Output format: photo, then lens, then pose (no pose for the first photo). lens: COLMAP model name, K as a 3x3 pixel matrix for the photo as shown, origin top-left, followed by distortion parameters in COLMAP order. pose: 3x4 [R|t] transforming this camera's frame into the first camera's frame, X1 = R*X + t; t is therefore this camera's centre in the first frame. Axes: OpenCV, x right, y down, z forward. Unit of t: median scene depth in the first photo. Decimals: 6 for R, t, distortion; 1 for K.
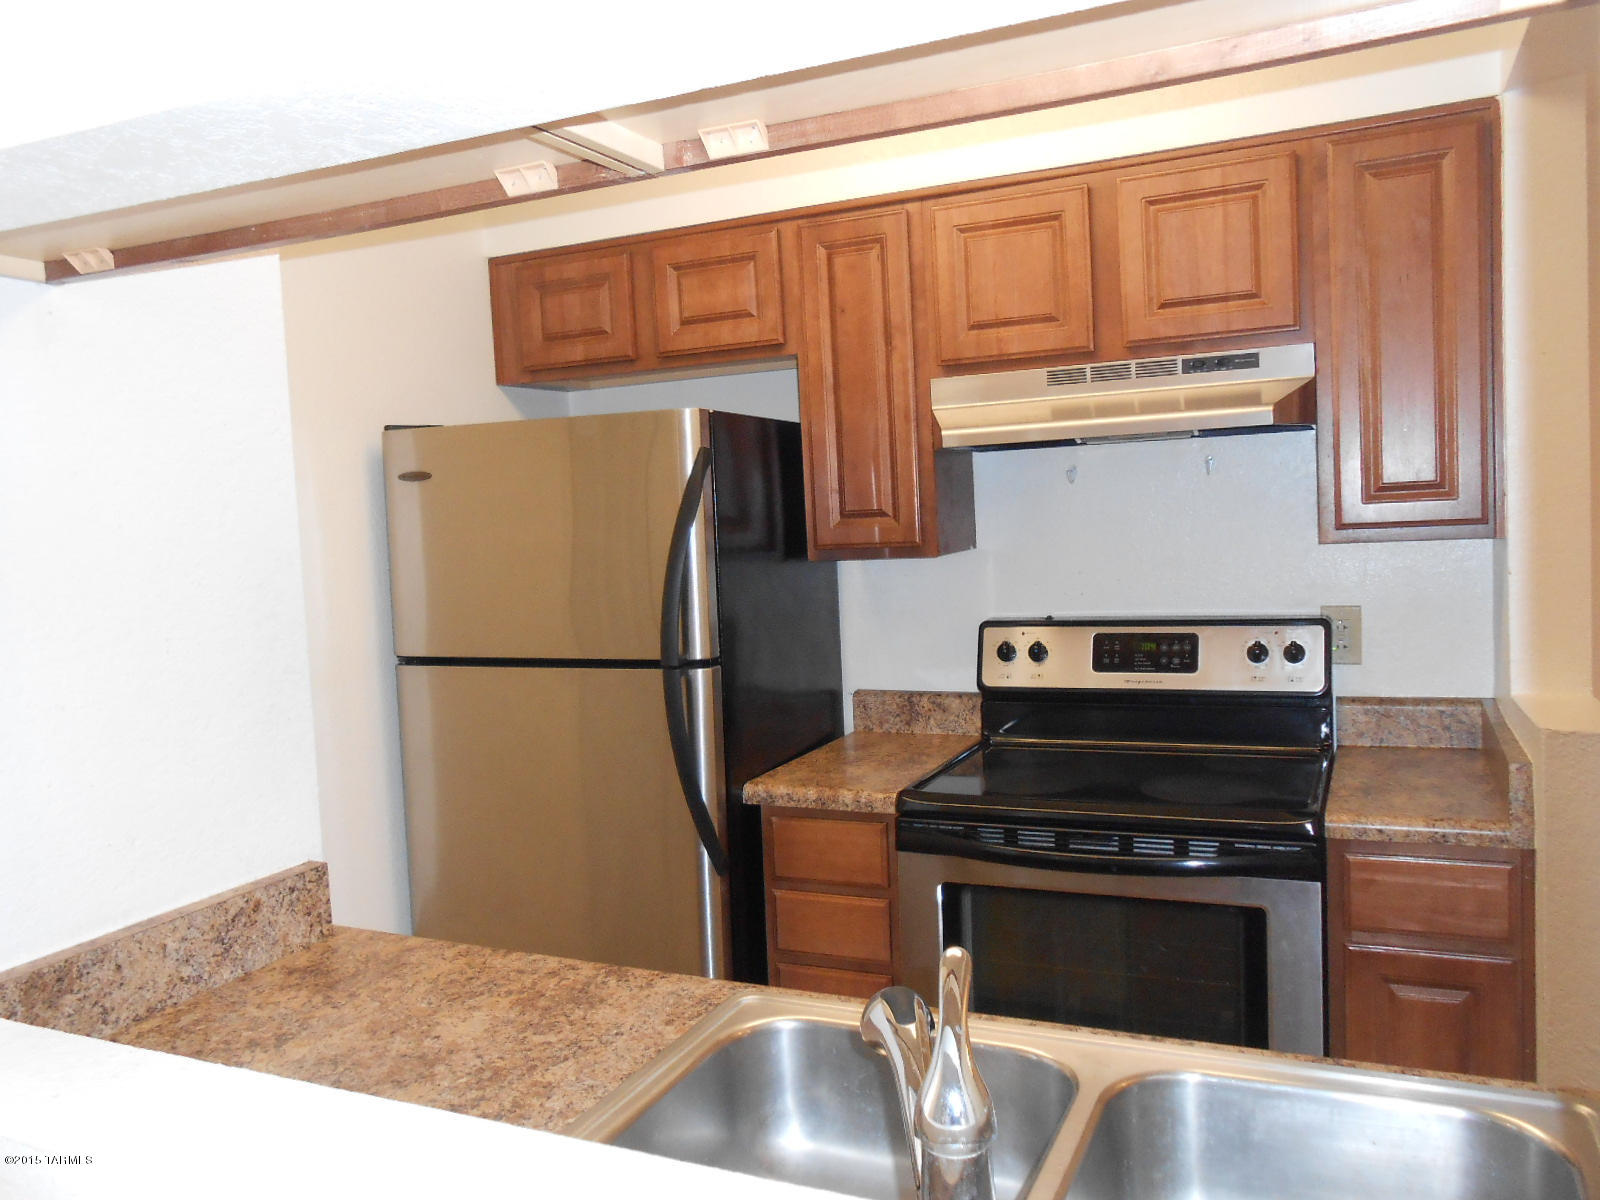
lens RADIAL K [[1233.3, 0, 800.0], [0, 1233.3, 600.0], [0, 0, 1]] dist [-0.052107, 0.058192]
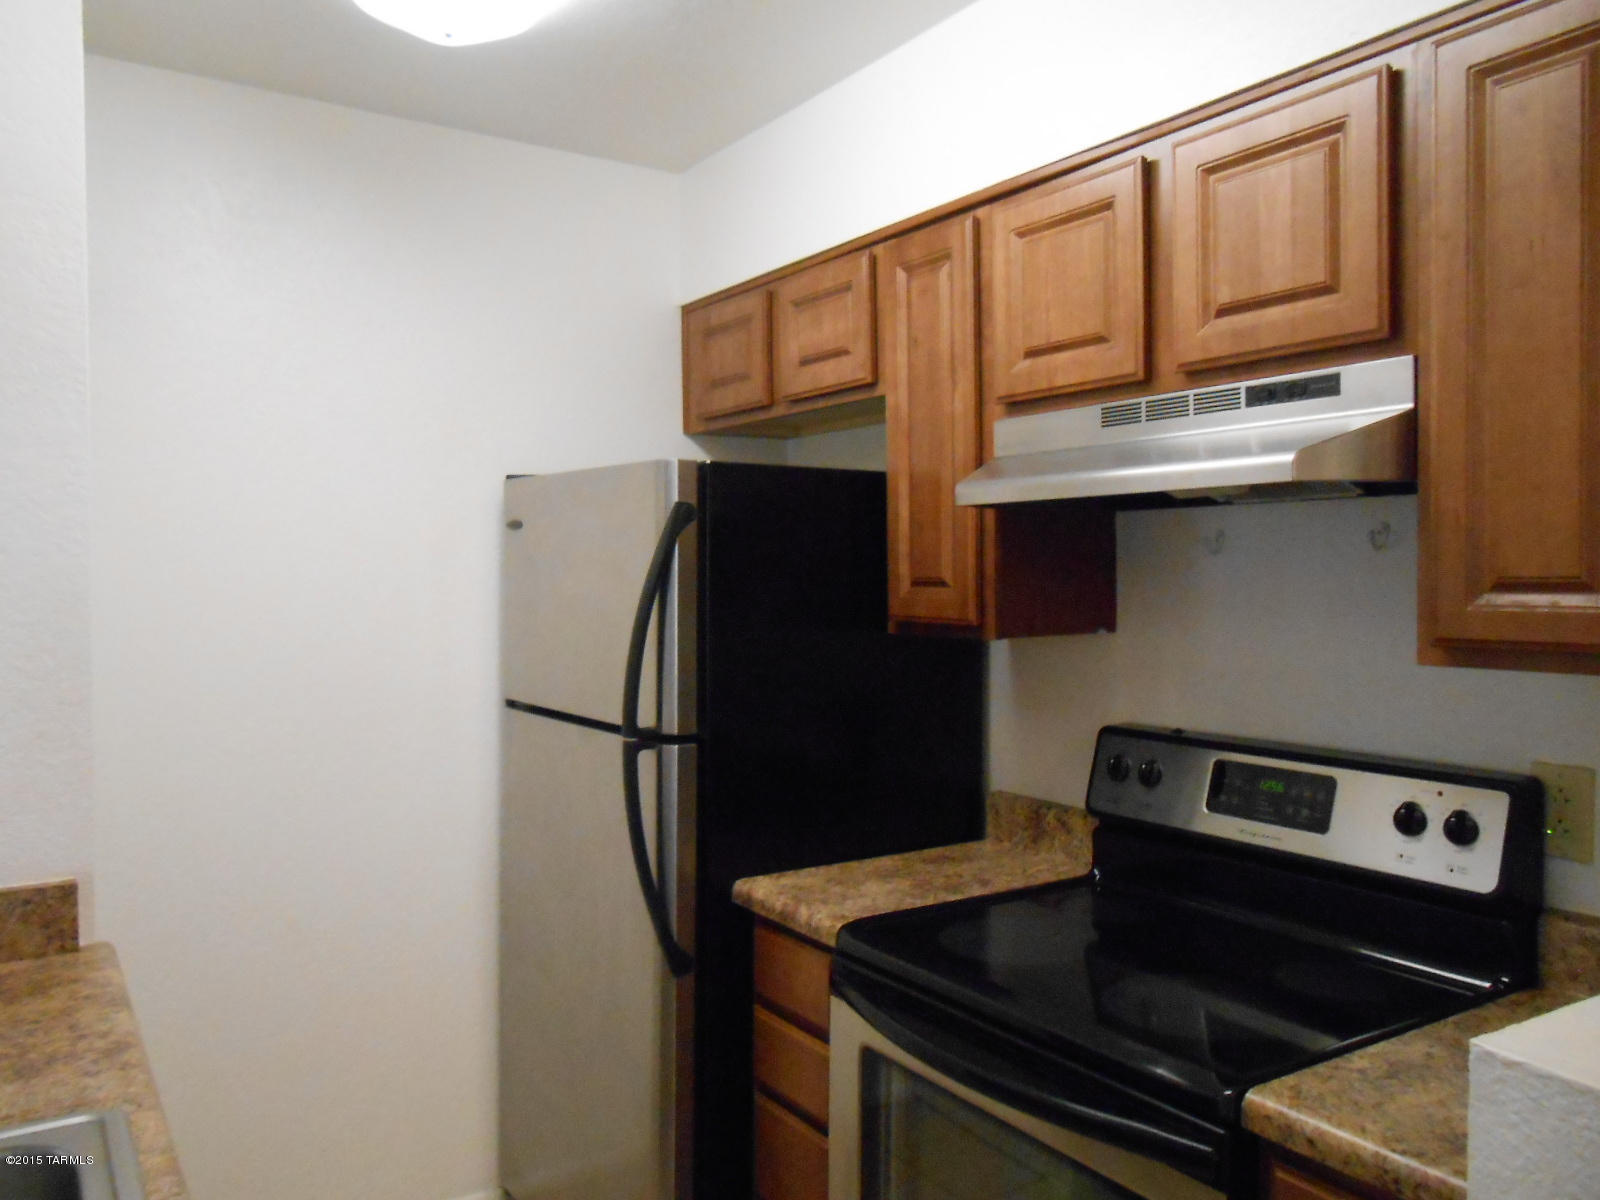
lens RADIAL K [[1233.3, 0, 800.0], [0, 1233.3, 600.0], [0, 0, 1]] dist [-0.052107, 0.058192]
pose [[0.846204, 0.057828, -0.529712, 0.458289], [-0.075542, 0.997072, -0.011829, -0.045193], [0.527477, 0.050025, 0.848095, 0.266041]]
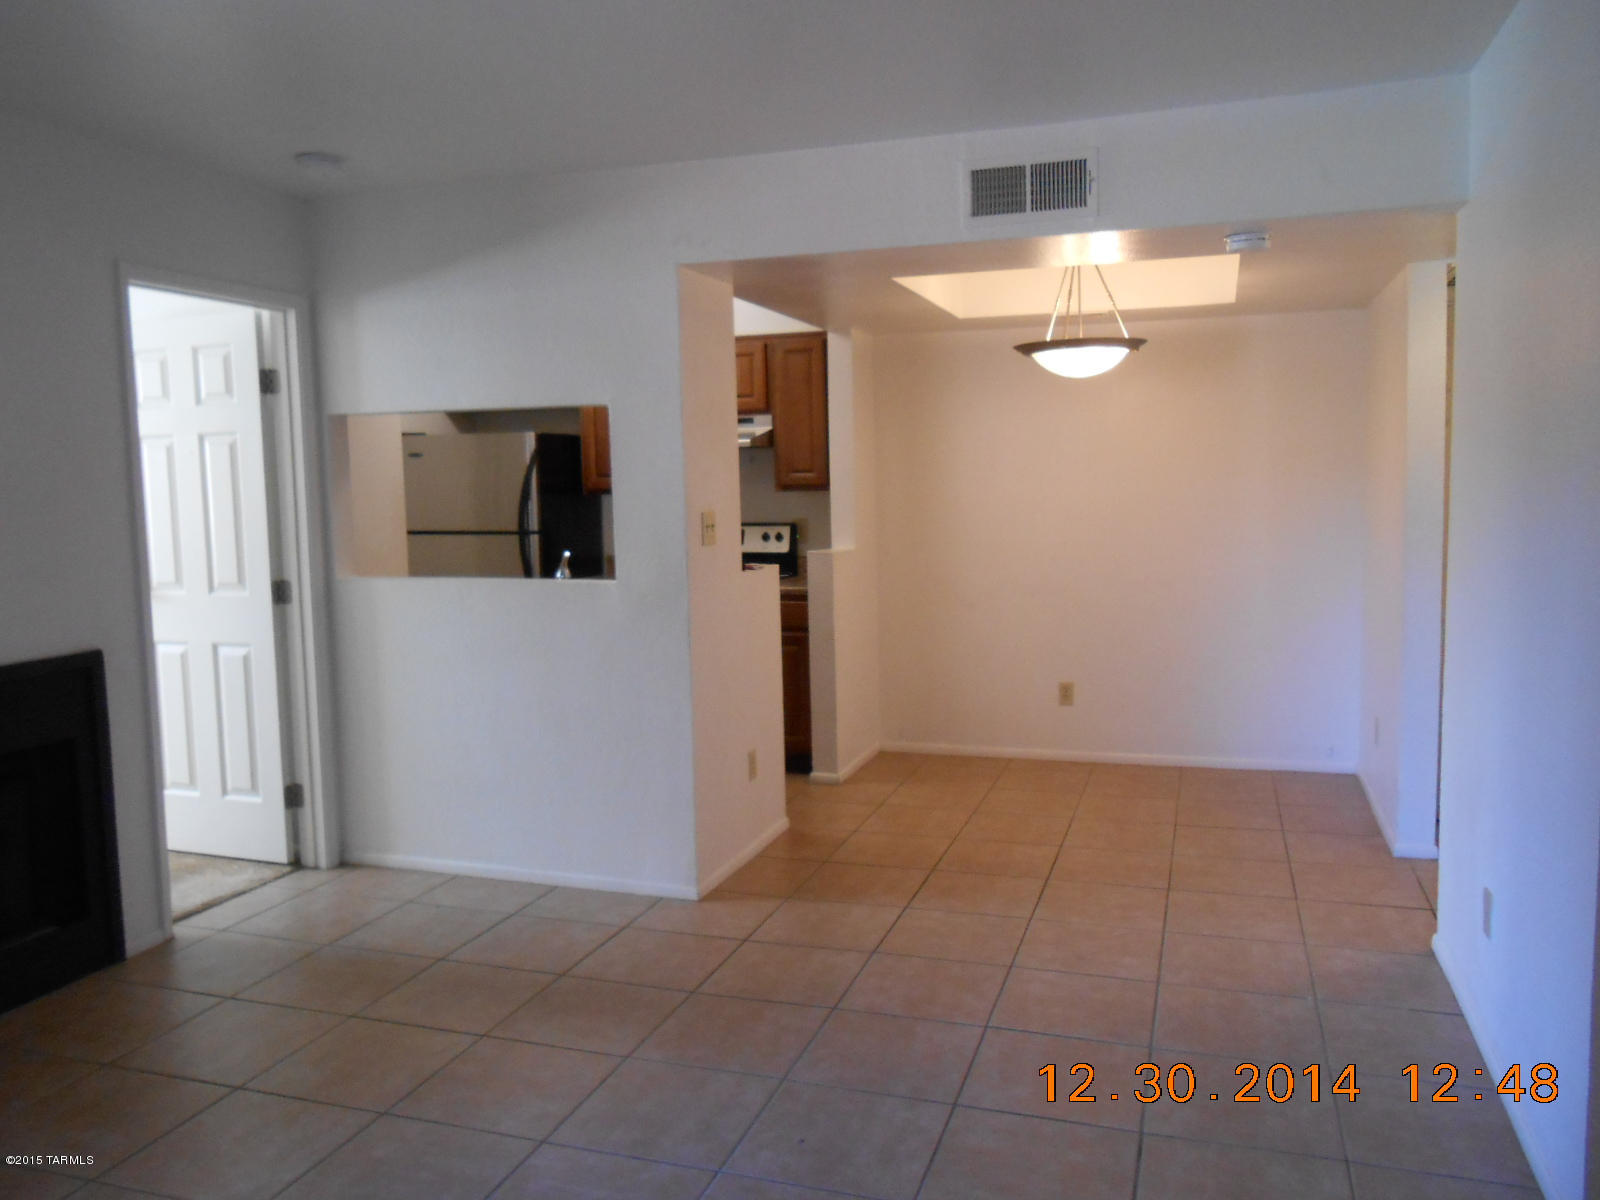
lens RADIAL K [[1233.3, 0, 800.0], [0, 1233.3, 600.0], [0, 0, 1]] dist [-0.052107, 0.058192]
pose [[0.993043, 0.018735, 0.116252, 0.165110], [-0.021875, 0.999428, 0.025791, 0.109067], [-0.115702, -0.028155, 0.992885, -1.531033]]
